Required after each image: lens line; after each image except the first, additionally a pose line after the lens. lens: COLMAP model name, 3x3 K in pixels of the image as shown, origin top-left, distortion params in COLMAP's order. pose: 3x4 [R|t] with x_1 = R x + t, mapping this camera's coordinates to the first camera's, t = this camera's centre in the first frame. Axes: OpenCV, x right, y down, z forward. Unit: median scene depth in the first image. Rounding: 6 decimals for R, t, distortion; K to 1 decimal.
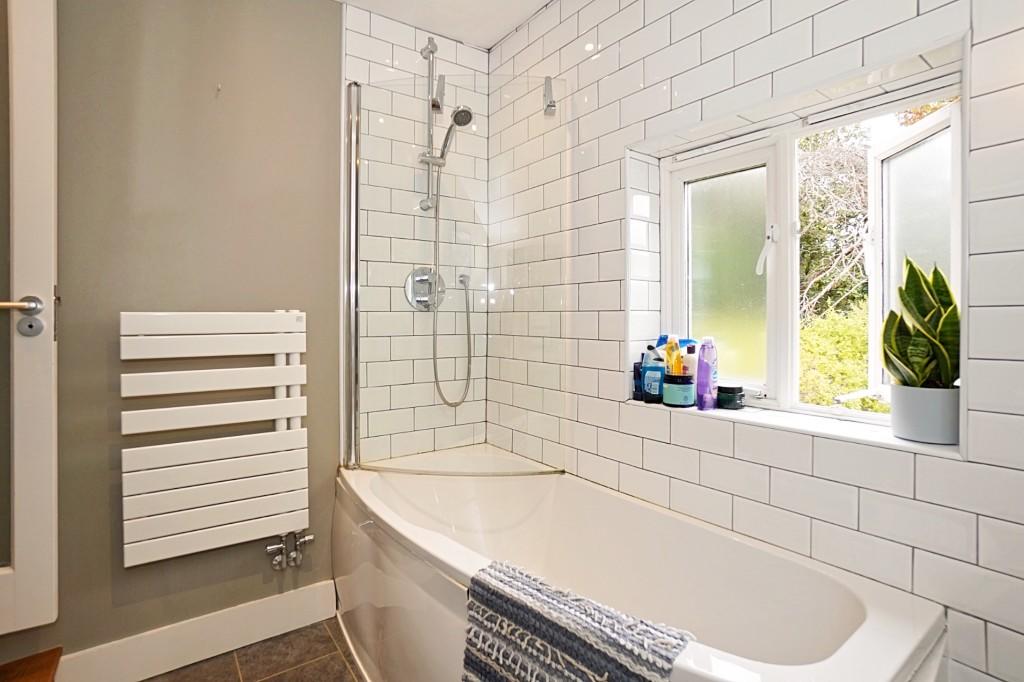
lens RADIAL K [[525.8, 0, 510.1], [0, 525.8, 313.5], [0, 0, 1]] dist [-0.000163, 0.000074]
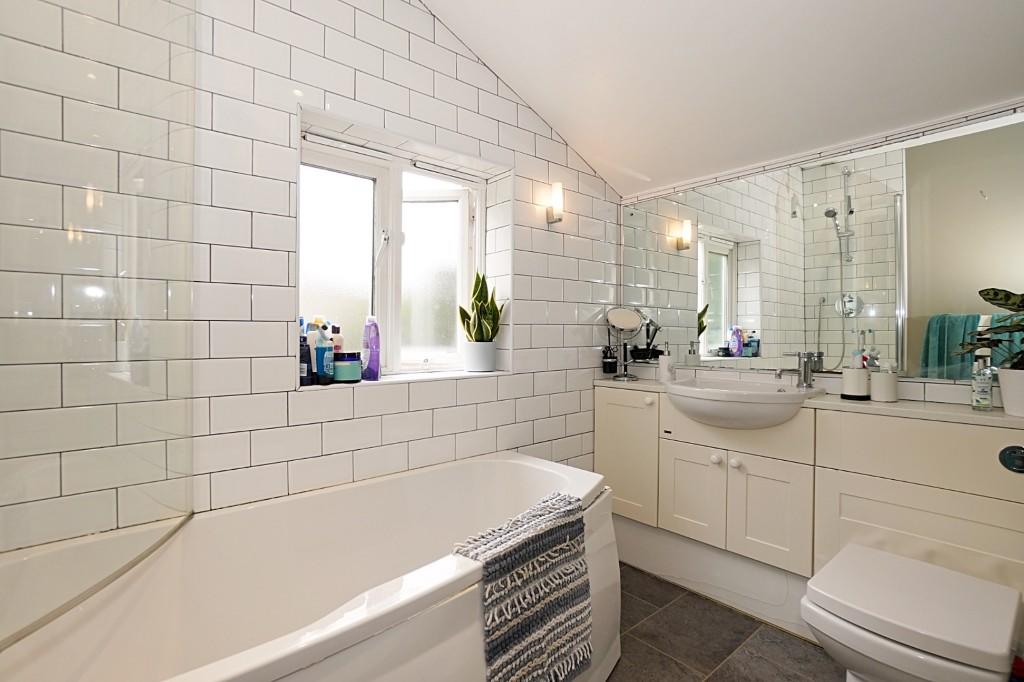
lens RADIAL K [[500.2, 0, 509.6], [0, 500.2, 335.5], [0, 0, 1]] dist [-0.001356, 0.000280]
pose [[-0.103722, -0.008923, 0.994566, -0.915369], [0.000314, 0.999959, 0.009004, 0.097409], [-0.994606, 0.001247, -0.103715, 1.027193]]
